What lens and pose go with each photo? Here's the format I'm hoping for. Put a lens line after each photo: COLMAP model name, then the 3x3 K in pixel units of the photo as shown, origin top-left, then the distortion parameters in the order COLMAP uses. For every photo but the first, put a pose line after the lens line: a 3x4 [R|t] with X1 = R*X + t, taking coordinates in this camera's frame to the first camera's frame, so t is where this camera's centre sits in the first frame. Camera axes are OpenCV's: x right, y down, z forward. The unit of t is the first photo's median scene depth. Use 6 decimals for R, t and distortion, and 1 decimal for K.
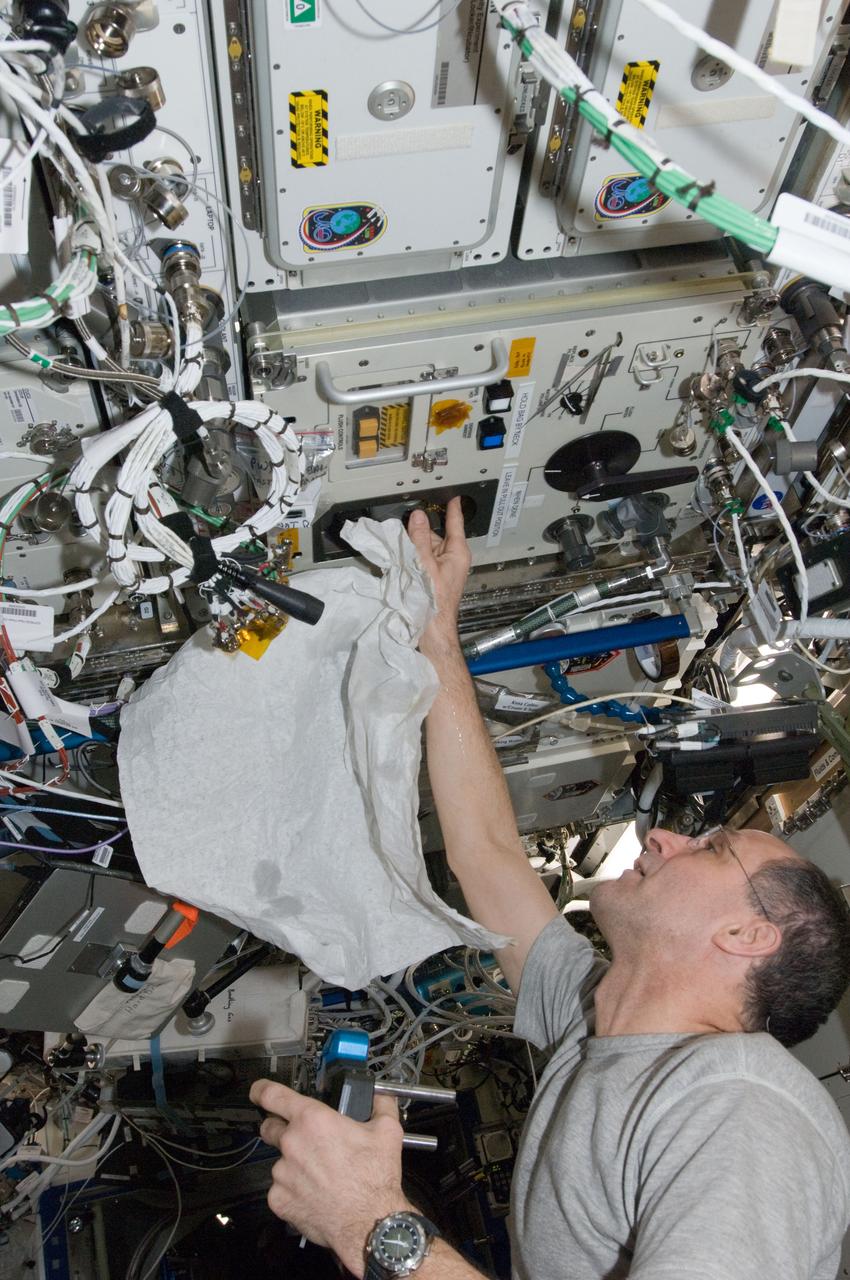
lens RADIAL K [[1206.9, 0, 425.0], [0, 1206.9, 640.0], [0, 0, 1]] dist [-0.073889, 0.093416]
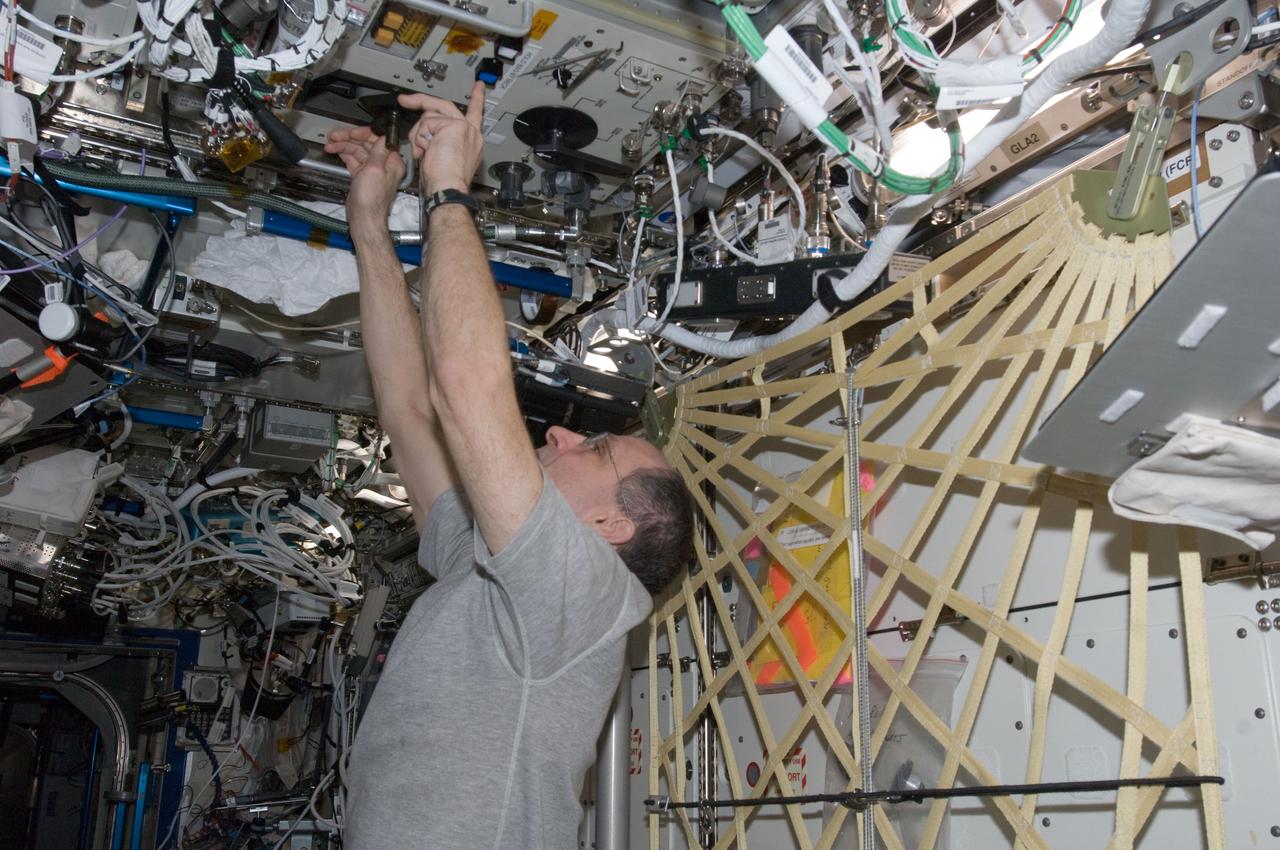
lens RADIAL K [[1206.9, 0, 640.0], [0, 1206.9, 425.0], [0, 0, 1]] dist [-0.073889, 0.093416]
pose [[0.881011, 0.345158, 0.323550, -0.067860], [-0.381023, 0.923056, 0.052806, 0.025826], [-0.280429, -0.169802, 0.944736, -0.182072]]
